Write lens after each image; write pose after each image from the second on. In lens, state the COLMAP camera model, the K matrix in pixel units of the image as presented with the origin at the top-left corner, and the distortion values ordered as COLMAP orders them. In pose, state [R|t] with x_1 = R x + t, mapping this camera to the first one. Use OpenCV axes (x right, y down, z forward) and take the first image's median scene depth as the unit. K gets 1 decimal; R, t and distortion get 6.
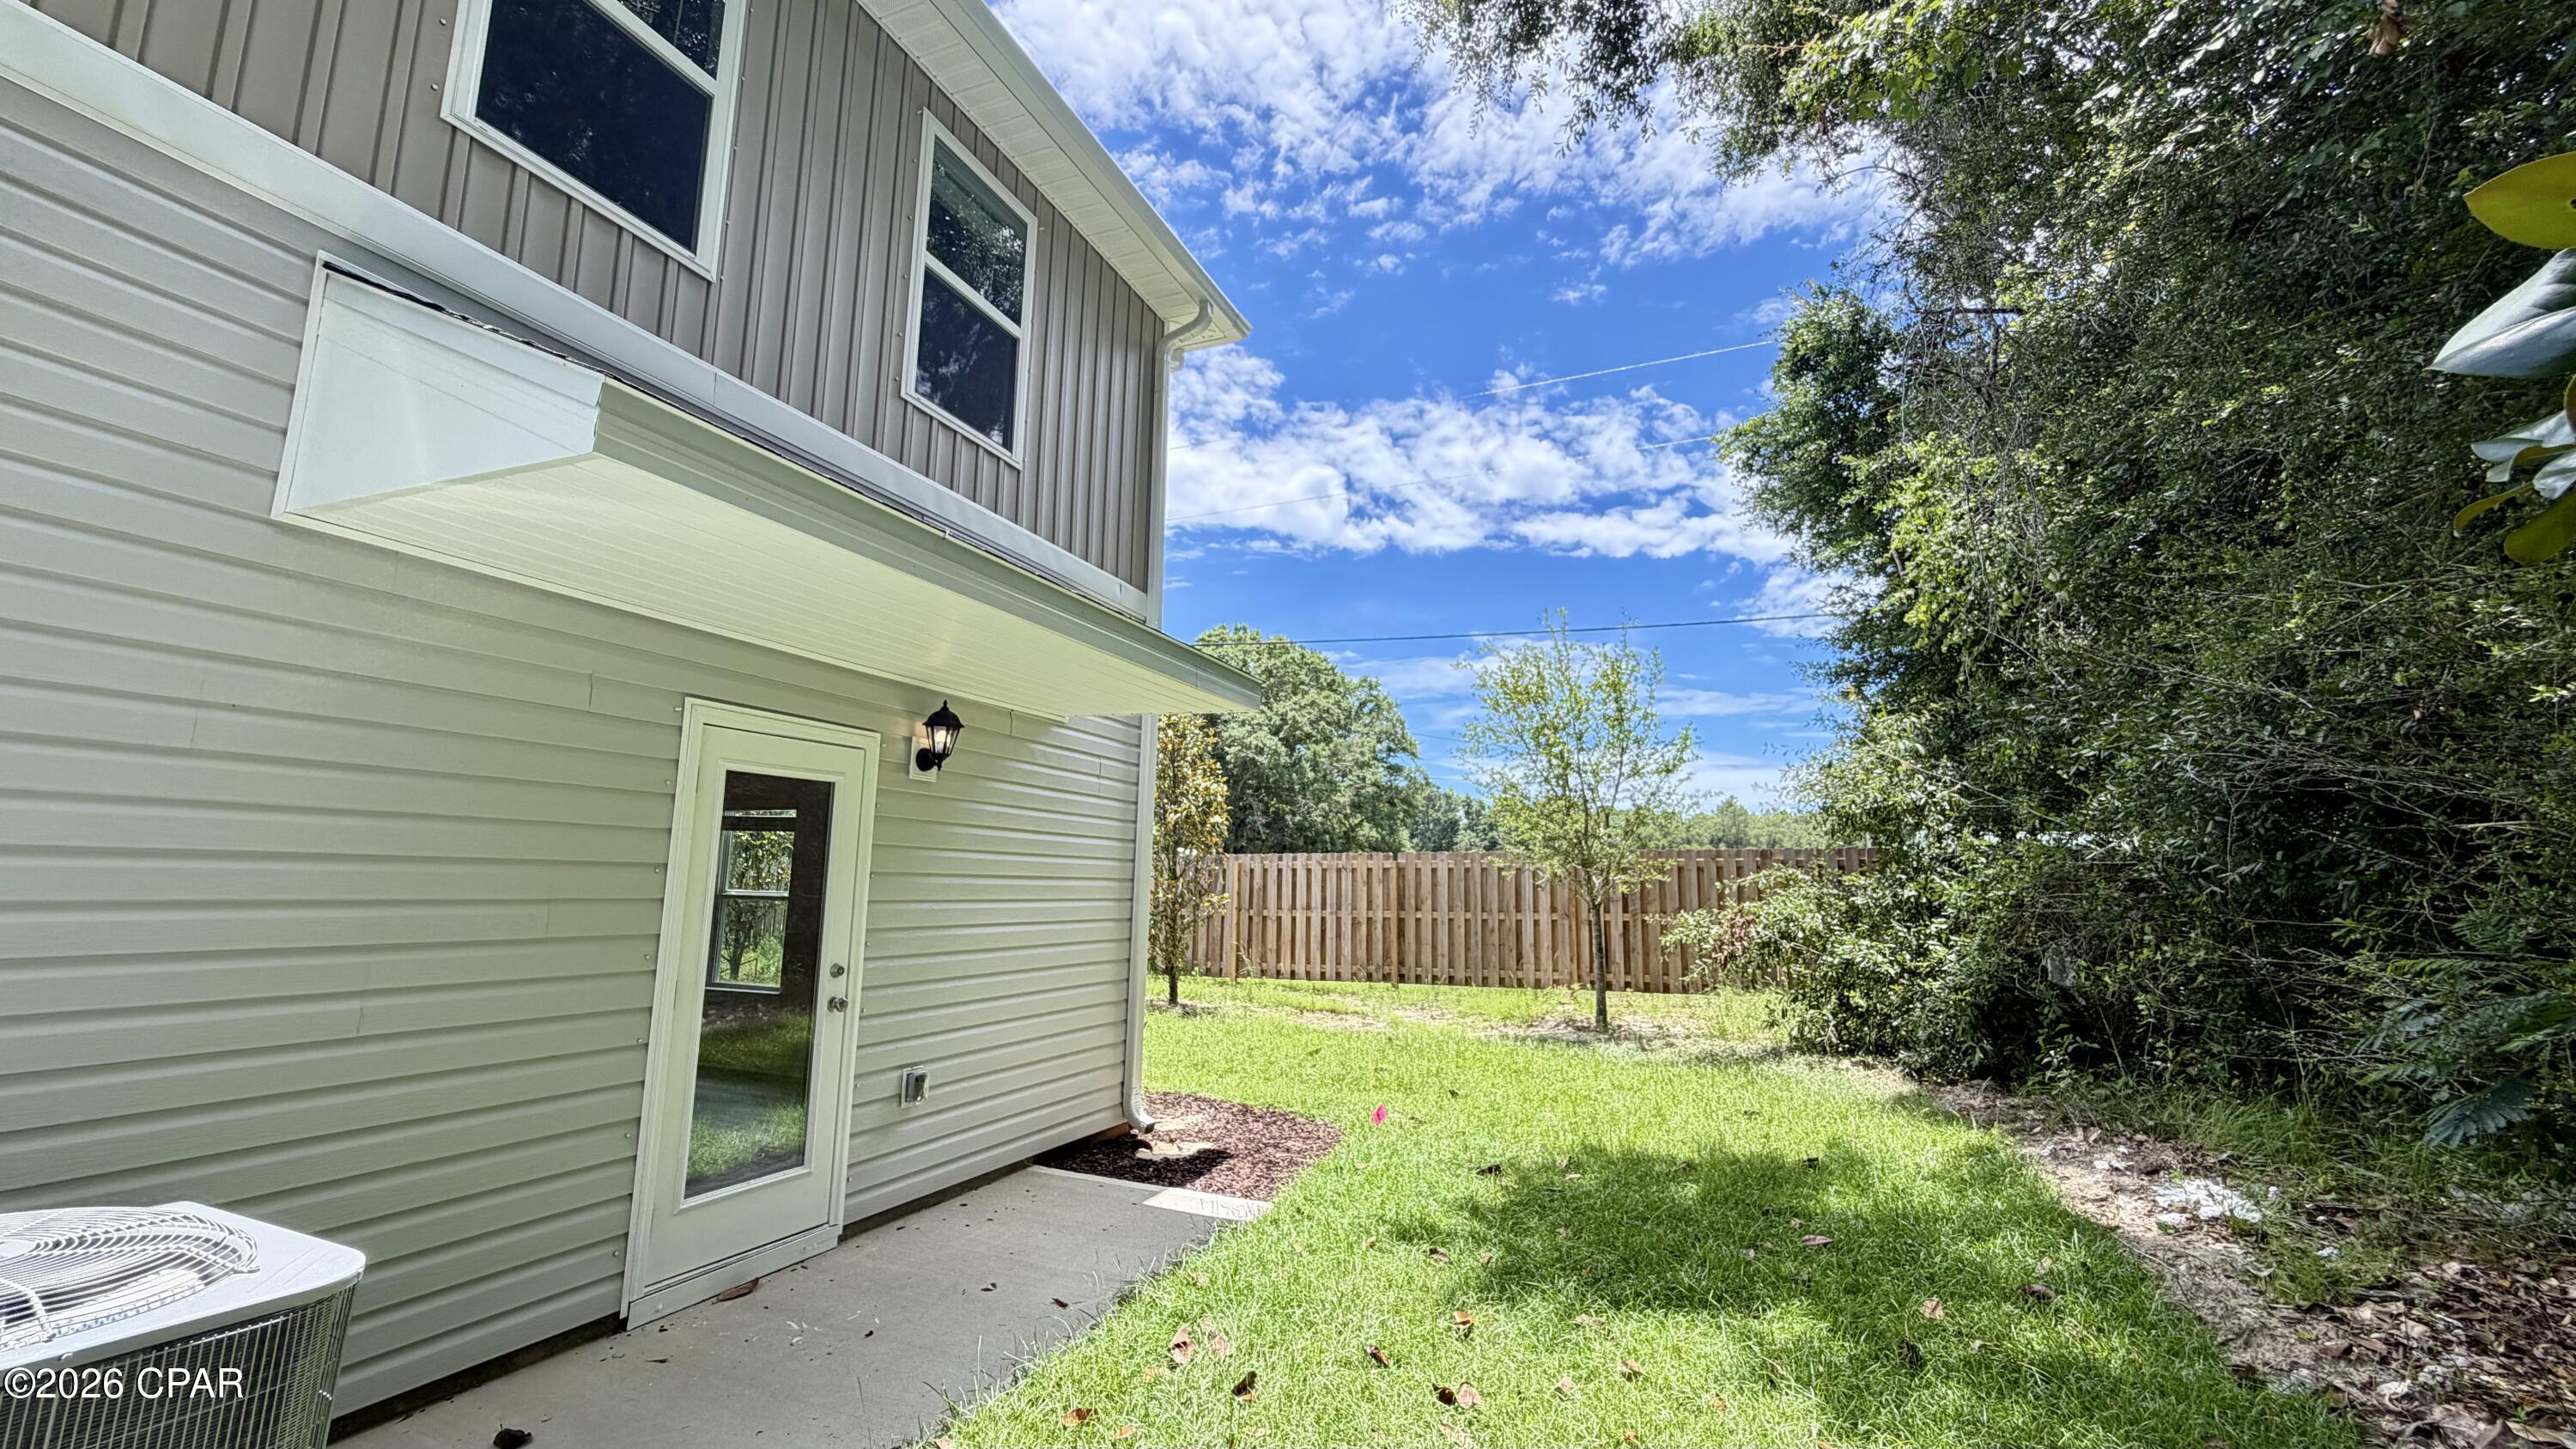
lens RADIAL K [[1027.5, 0, 1286.9], [0, 1027.5, 726.2], [0, 0, 1]] dist [-0.000321, -0.000339]
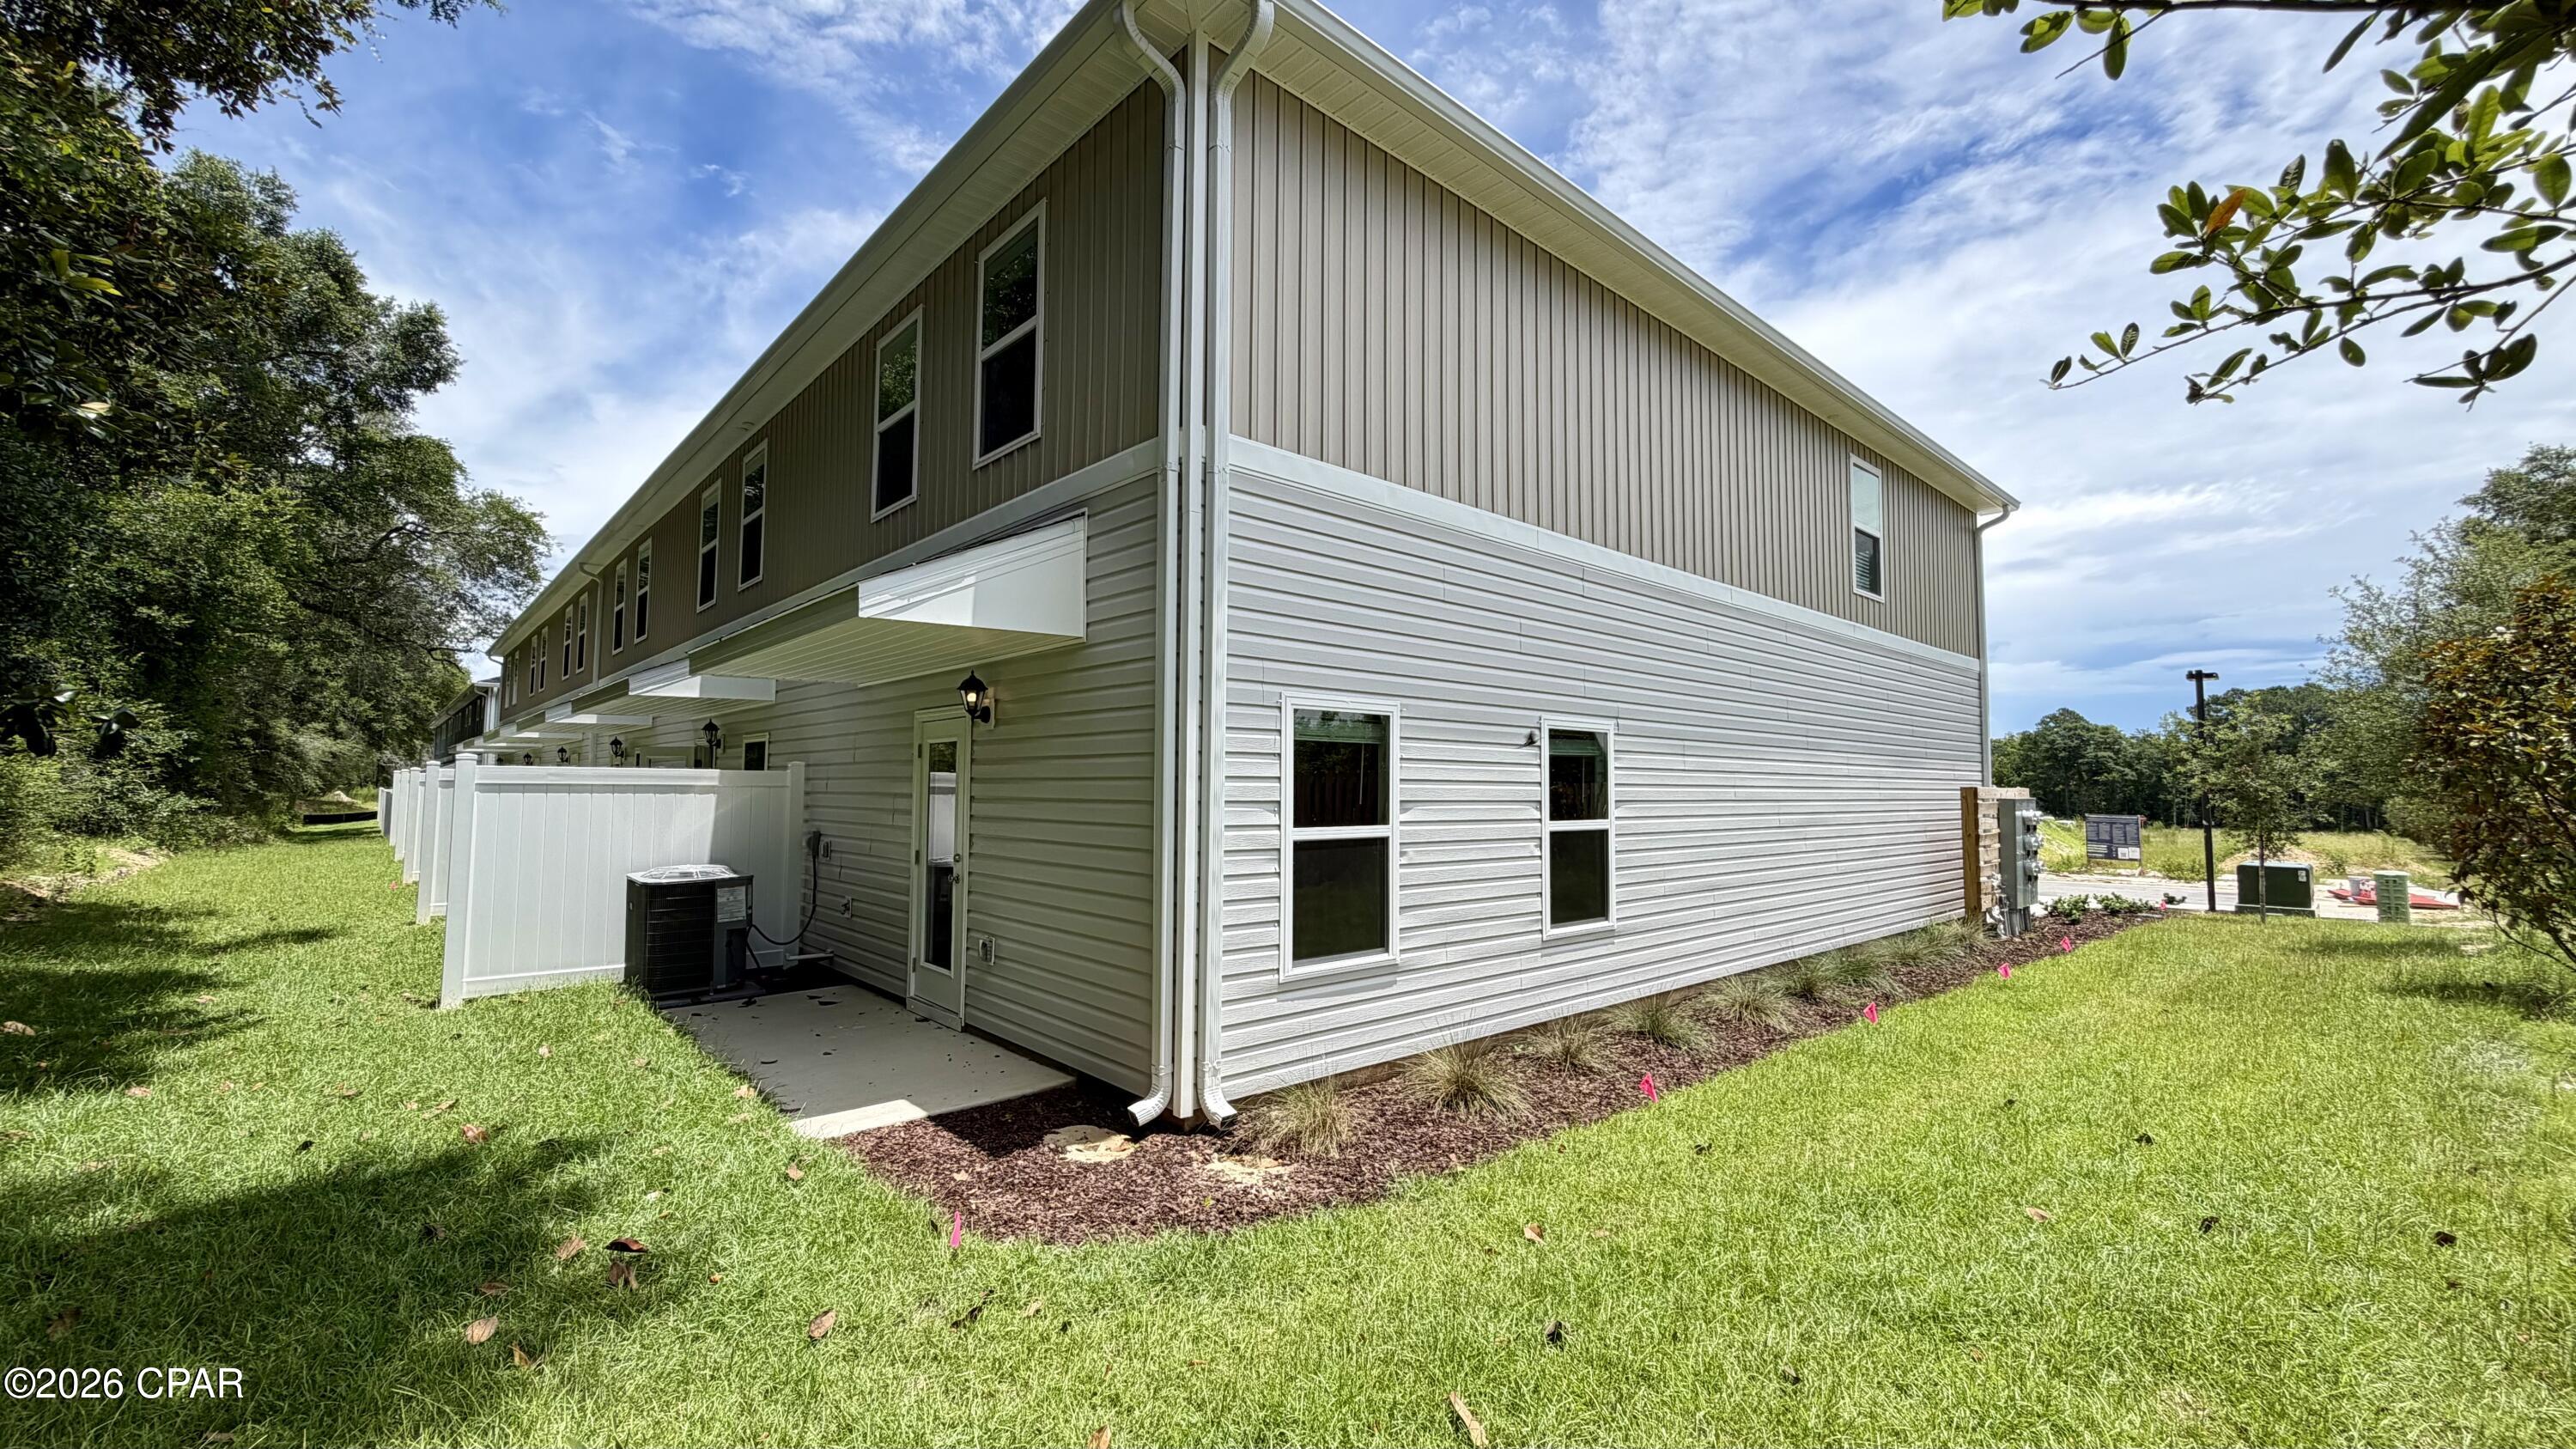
lens RADIAL K [[1027.5, 0, 1295.1], [0, 1027.5, 725.3], [0, 0, 1]] dist [-0.000321, -0.000339]
pose [[-0.423677, -0.082492, -0.902049, 0.653592], [0.116340, 0.982641, -0.144505, 0.284347], [0.898311, -0.166168, -0.406725, 1.819997]]
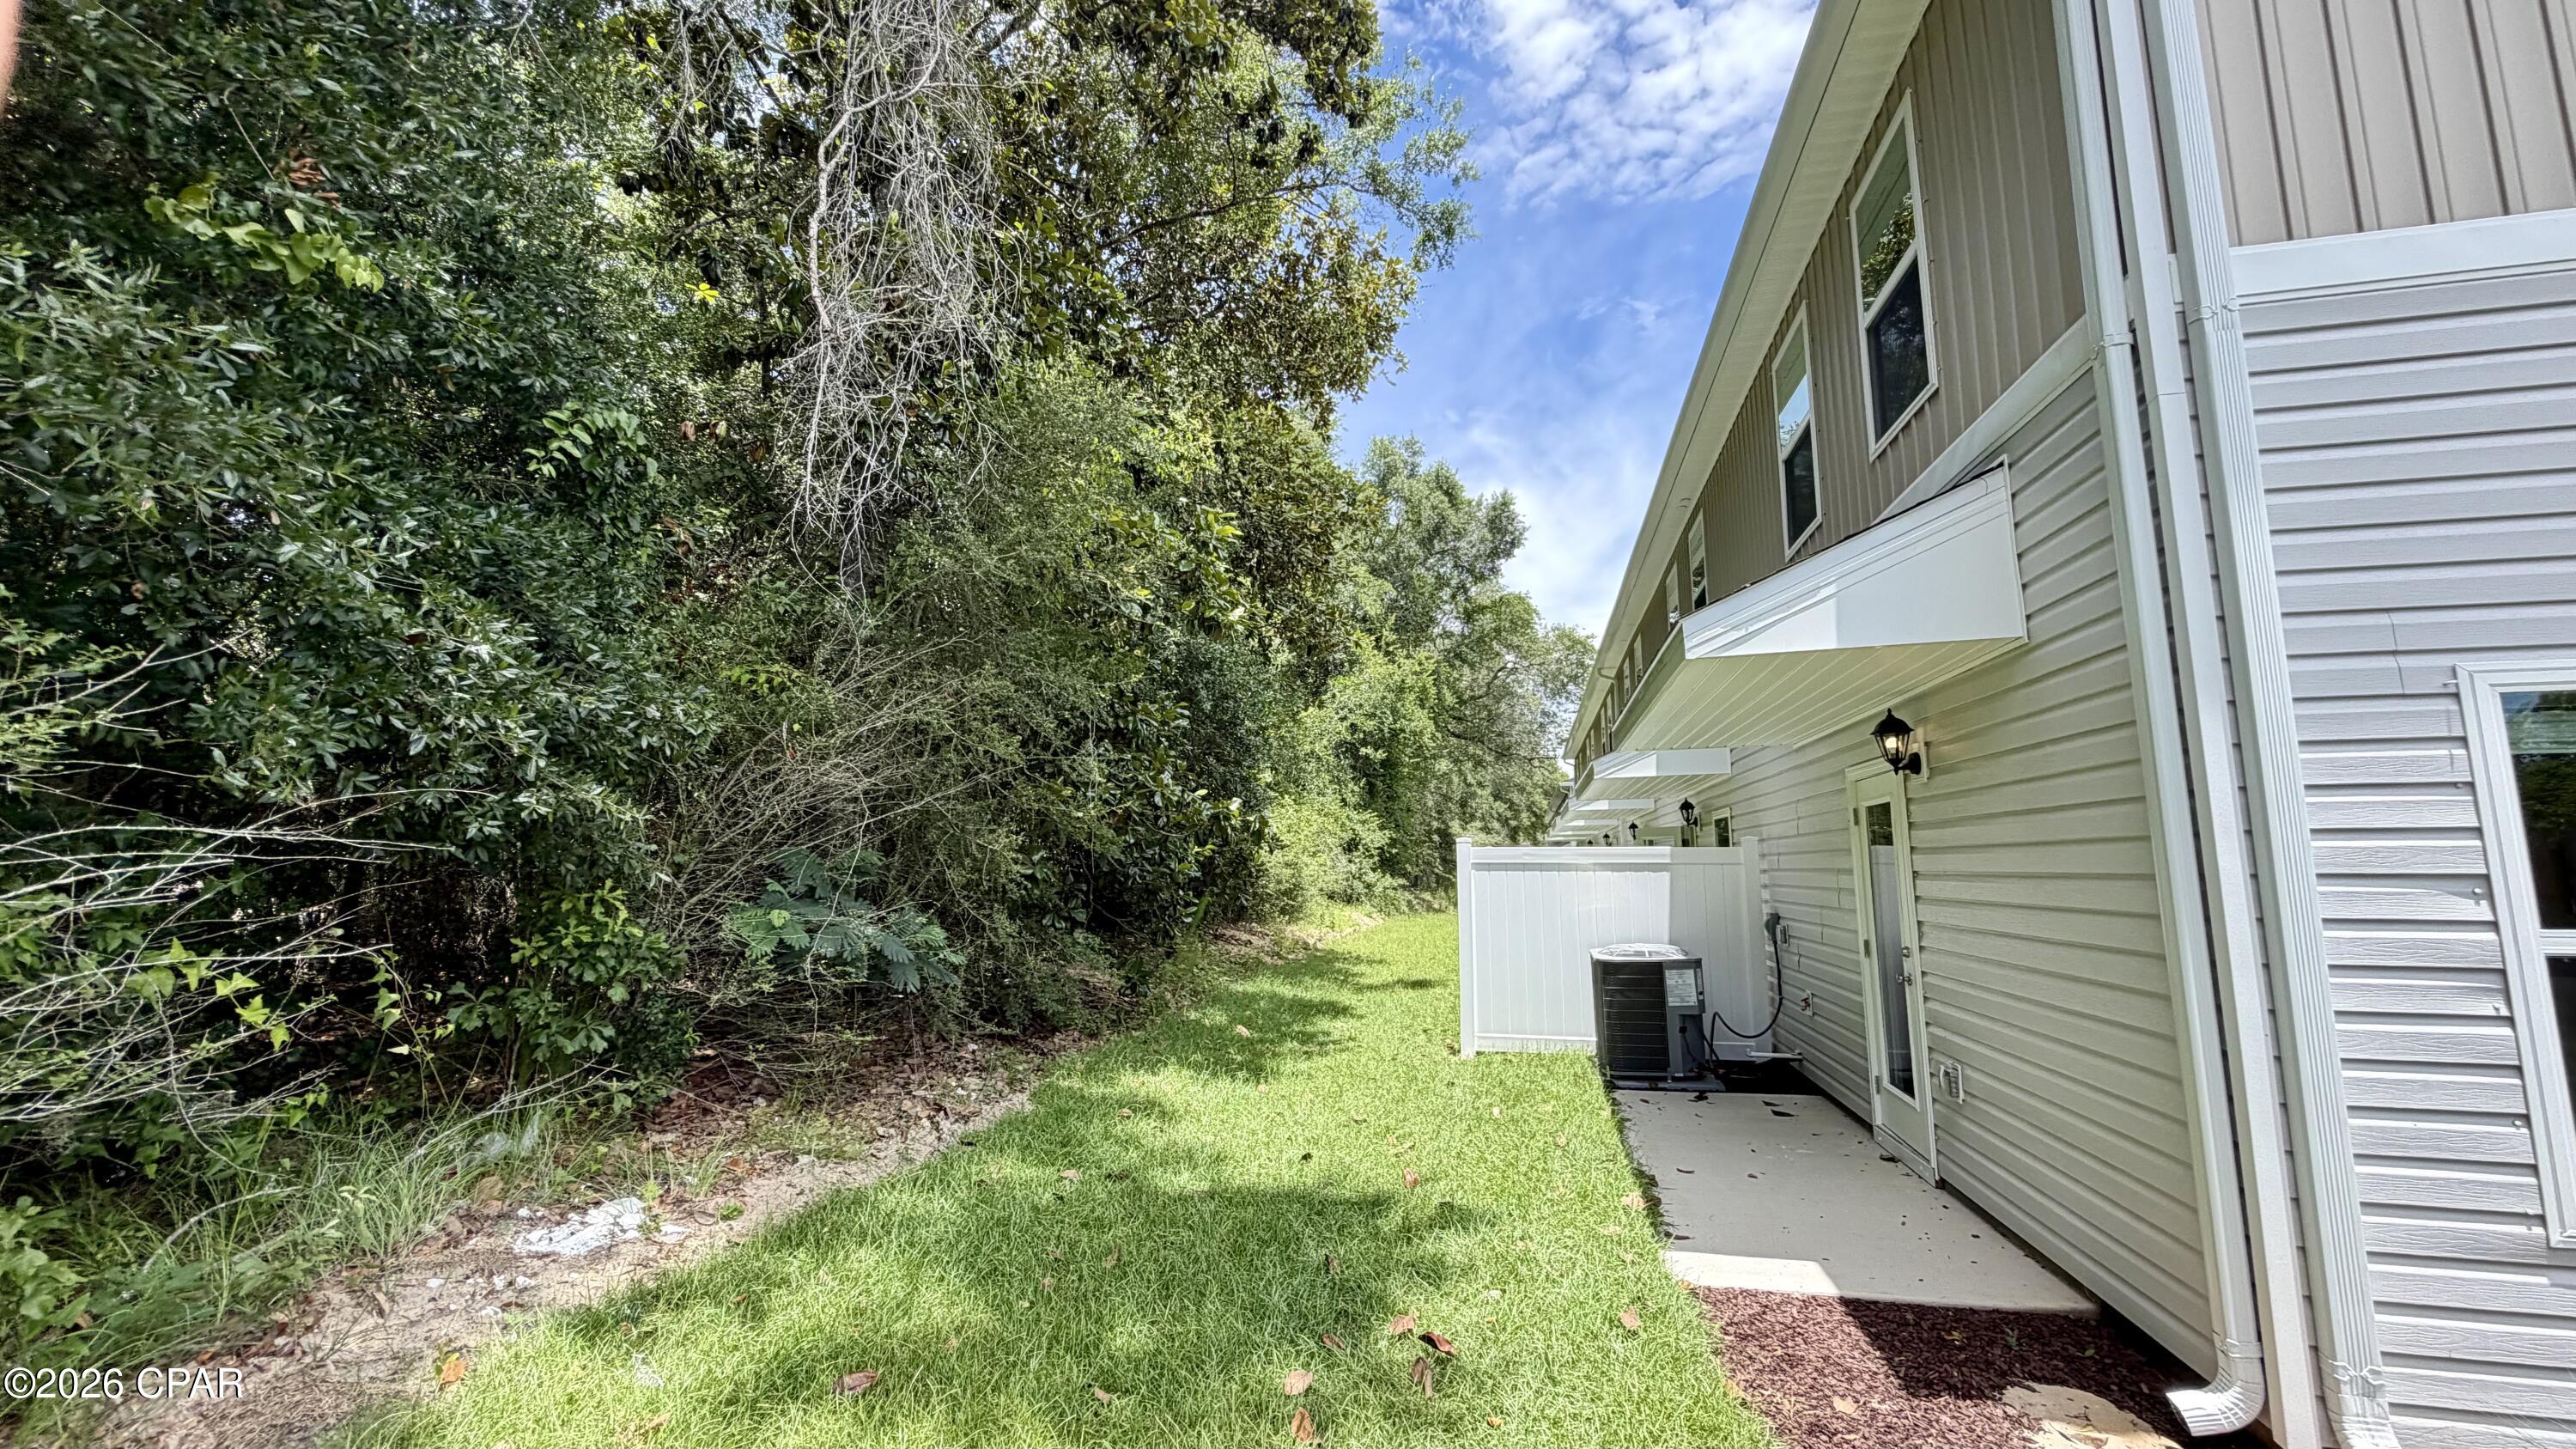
lens RADIAL K [[1027.5, 0, 1281.8], [0, 1027.5, 724.6], [0, 0, 1]] dist [-0.000321, -0.000339]
pose [[-0.987153, -0.043247, -0.153817, 0.415685], [0.002317, 0.958699, -0.284414, 0.283098], [0.159764, -0.281117, -0.946282, 1.796649]]
